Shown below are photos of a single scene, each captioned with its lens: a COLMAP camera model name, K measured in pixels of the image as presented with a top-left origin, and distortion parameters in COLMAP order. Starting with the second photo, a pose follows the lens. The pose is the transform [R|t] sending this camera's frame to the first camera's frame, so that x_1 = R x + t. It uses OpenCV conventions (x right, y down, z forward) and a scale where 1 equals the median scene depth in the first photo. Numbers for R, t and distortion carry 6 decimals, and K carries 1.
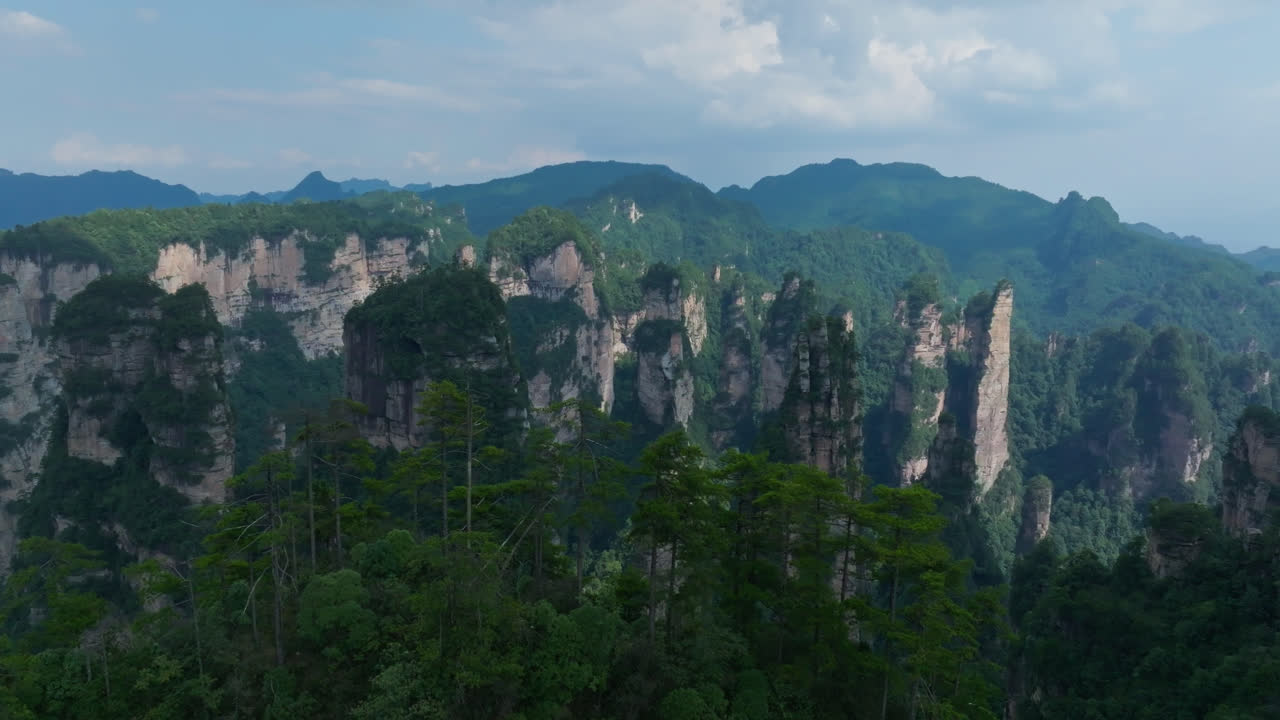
lens RADIAL K [[973.6, 0, 638.4], [0, 973.6, 364.6], [0, 0, 1]] dist [0.022529, -0.008077]
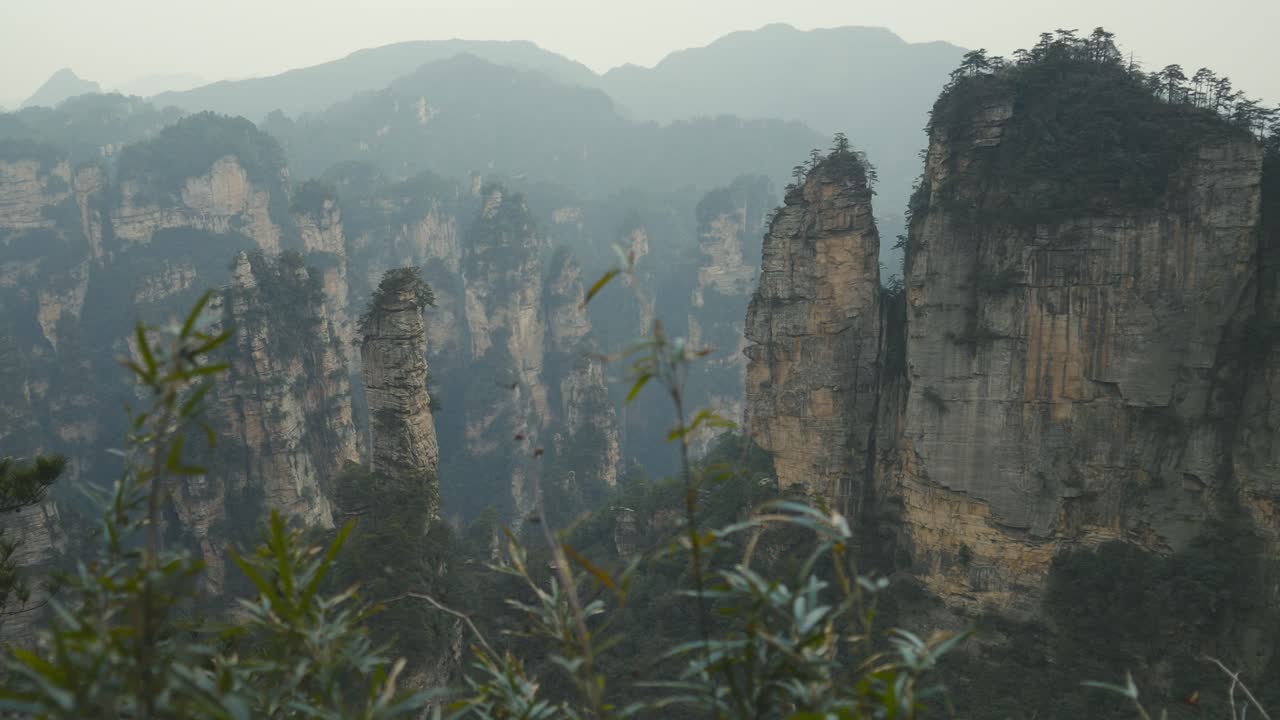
lens RADIAL K [[1258.0, 0, 640.5], [0, 1258.0, 357.8], [0, 0, 1]] dist [-0.015497, 0.000000]
pose [[0.998089, -0.047314, 0.039743, 0.190937], [0.045325, 0.997743, 0.049538, 0.000741], [-0.041997, -0.047642, 0.997981, -0.027836]]
